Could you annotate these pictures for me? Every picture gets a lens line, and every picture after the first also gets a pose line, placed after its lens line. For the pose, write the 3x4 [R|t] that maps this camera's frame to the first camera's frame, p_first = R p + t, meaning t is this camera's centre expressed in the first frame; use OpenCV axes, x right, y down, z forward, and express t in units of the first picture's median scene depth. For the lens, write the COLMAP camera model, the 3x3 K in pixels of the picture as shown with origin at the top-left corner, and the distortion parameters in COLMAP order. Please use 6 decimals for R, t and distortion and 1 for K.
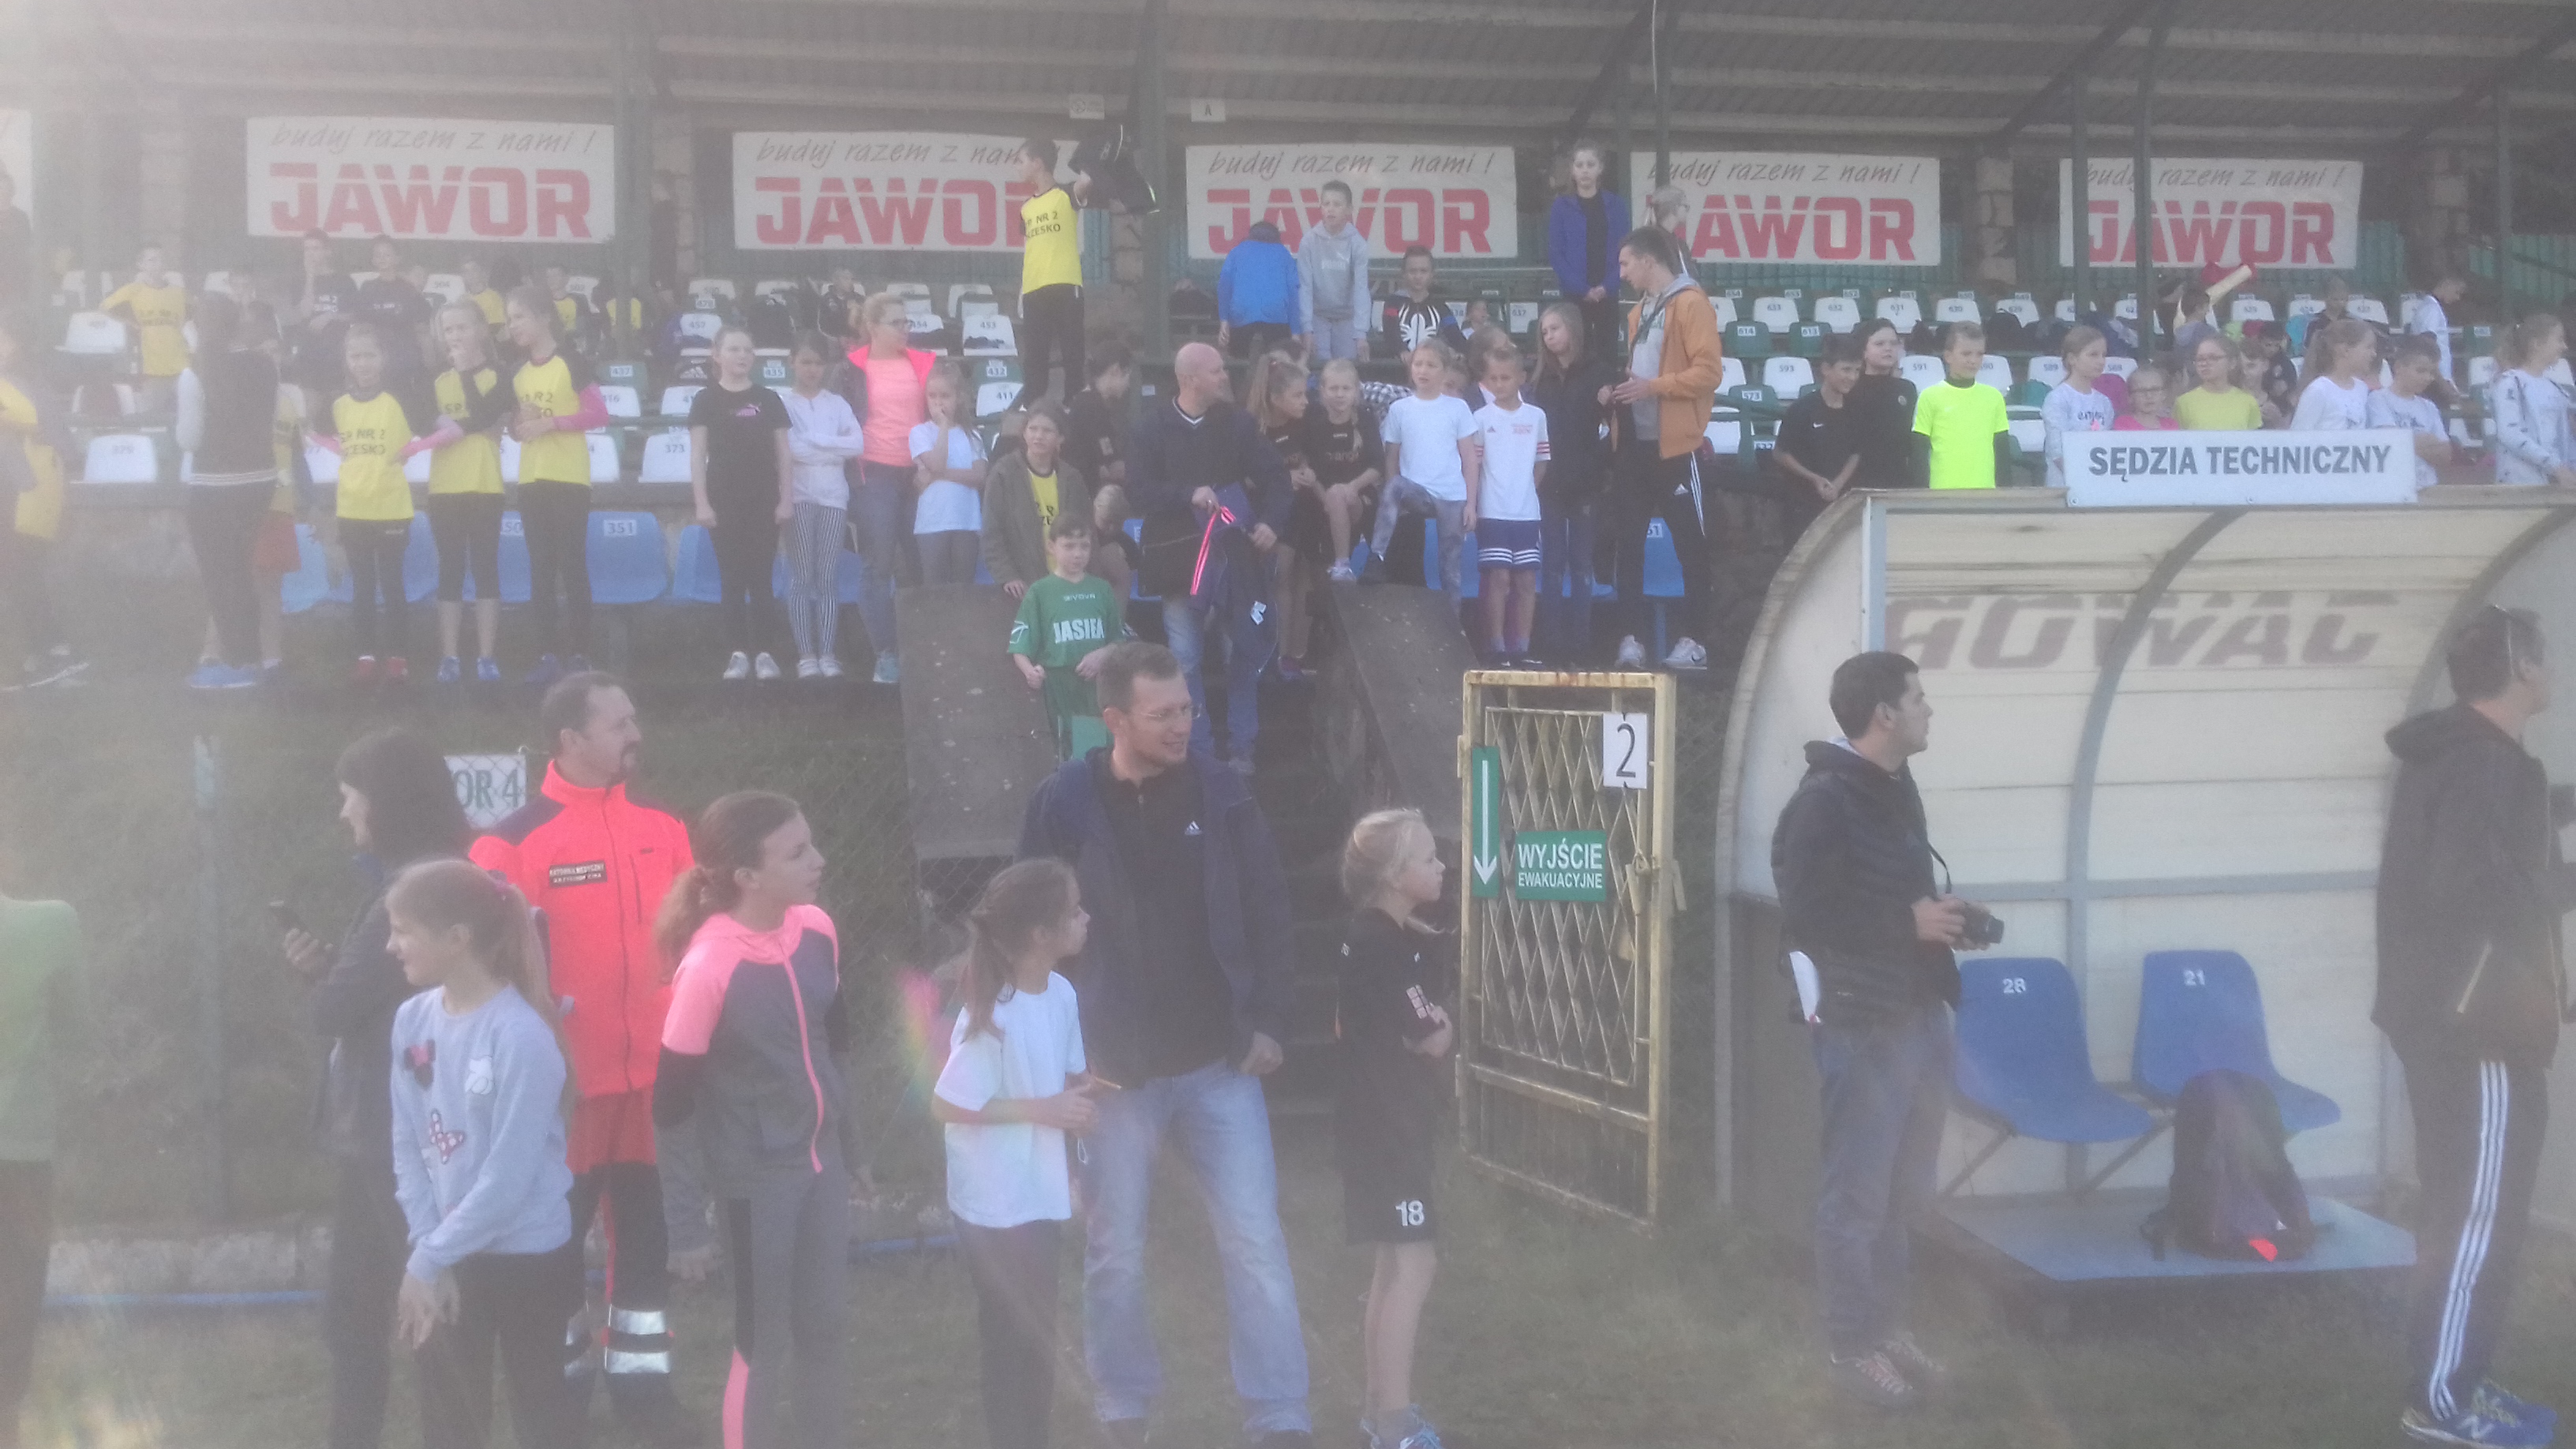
lens RADIAL K [[2302.9, 0, 1288.0], [0, 2302.9, 724.5], [0, 0, 1]] dist [-0.004358, -0.022273]
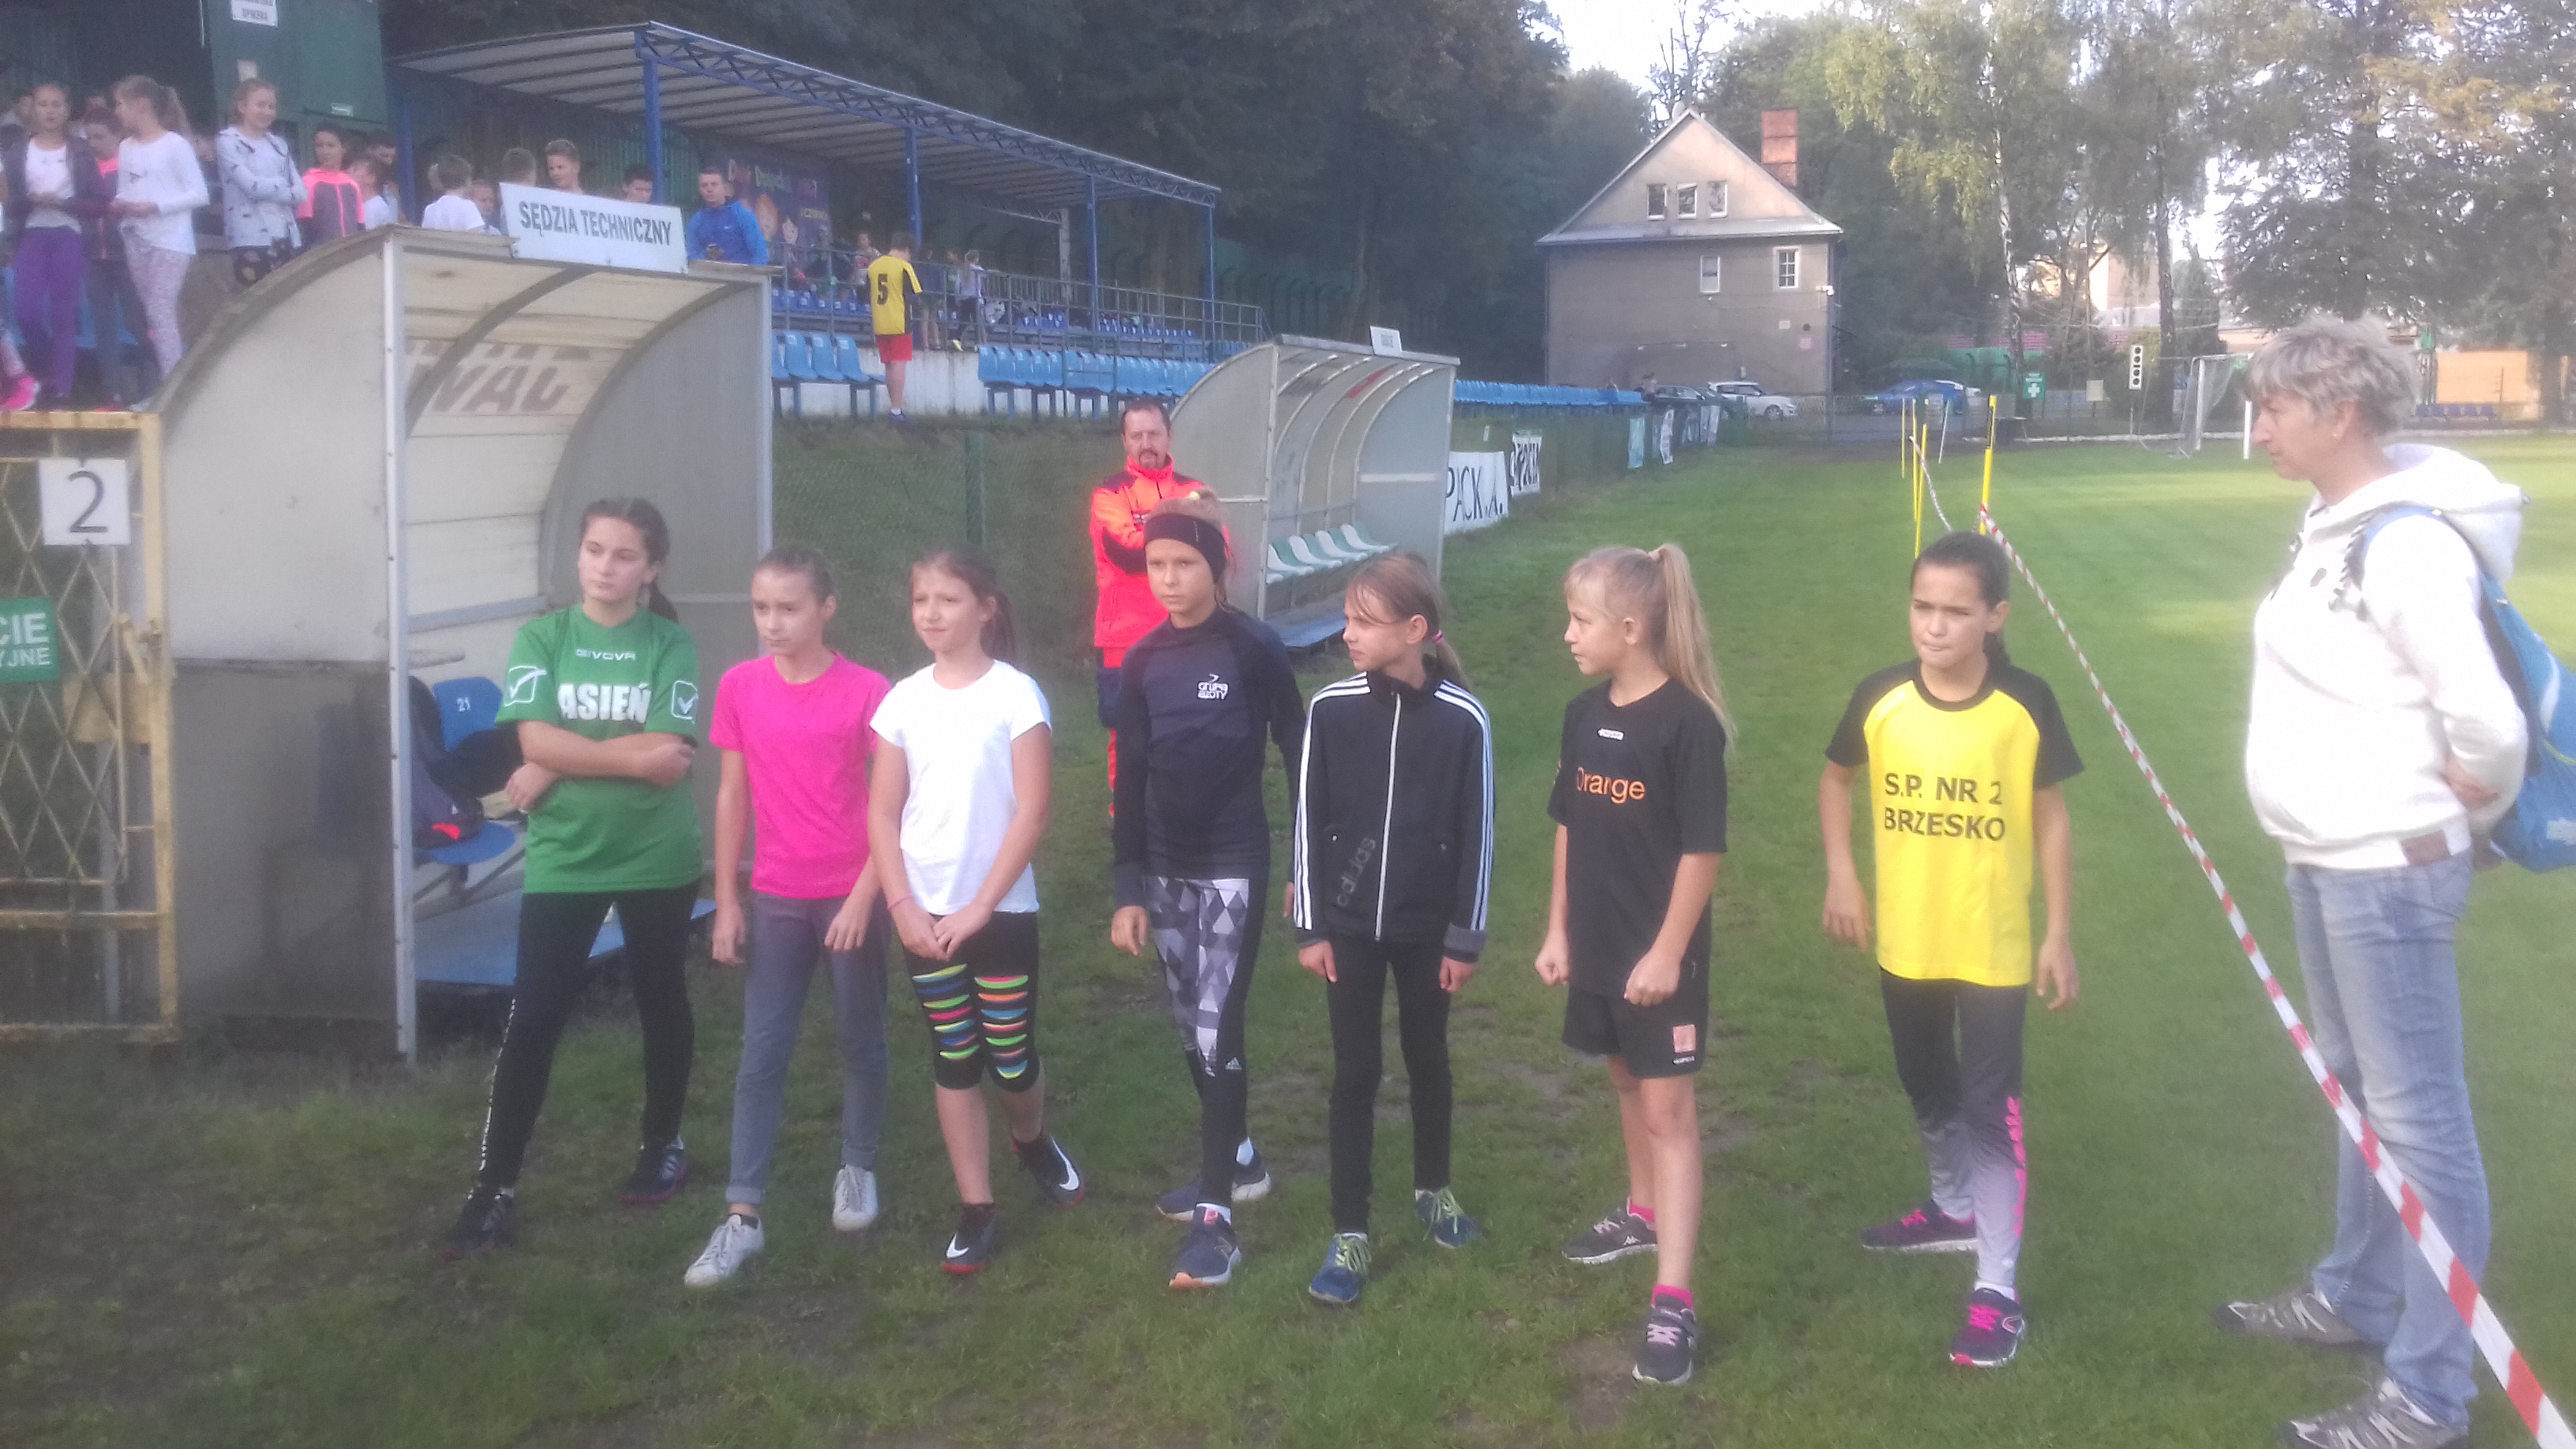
lens RADIAL K [[2314.5, 0, 1279.7], [0, 2314.5, 740.0], [0, 0, 1]] dist [0.108297, -0.202632]
pose [[0.401584, -0.118589, 0.908112, -0.464451], [0.024037, 0.992604, 0.118993, 0.005483], [-0.915507, -0.025957, 0.401464, 0.214595]]
